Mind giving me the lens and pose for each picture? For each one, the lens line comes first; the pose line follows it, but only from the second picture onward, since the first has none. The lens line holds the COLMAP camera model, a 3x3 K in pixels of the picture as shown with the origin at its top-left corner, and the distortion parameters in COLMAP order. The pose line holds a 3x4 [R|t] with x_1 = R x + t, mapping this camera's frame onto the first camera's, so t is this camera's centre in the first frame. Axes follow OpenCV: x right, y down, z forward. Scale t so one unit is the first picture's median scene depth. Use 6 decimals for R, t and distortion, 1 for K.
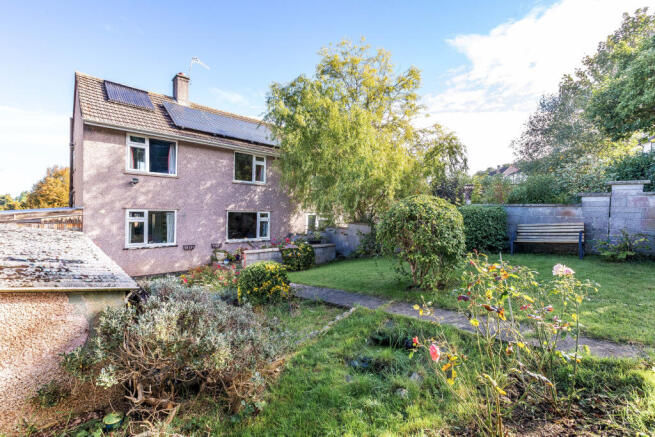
lens RADIAL K [[303.5, 0, 325.9], [0, 303.5, 219.4], [0, 0, 1]] dist [0.000233, -0.001426]
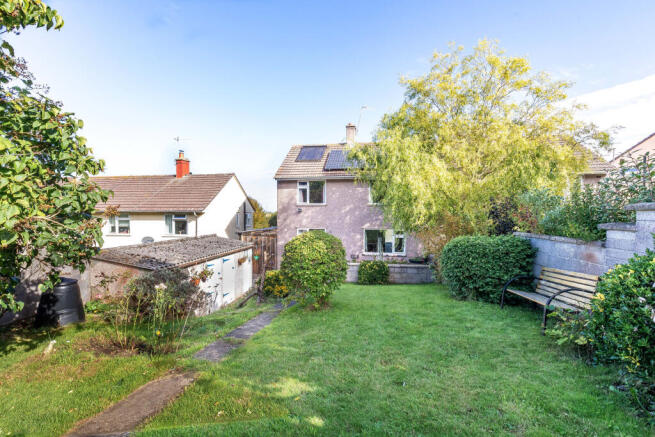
lens RADIAL K [[303.5, 0, 323.9], [0, 303.5, 218.1], [0, 0, 1]] dist [0.000233, -0.001426]
pose [[0.578683, -0.010579, -0.815484, 0.662678], [-0.008541, 0.999782, -0.019031, -0.053194], [0.815508, 0.017978, 0.578467, 0.177732]]
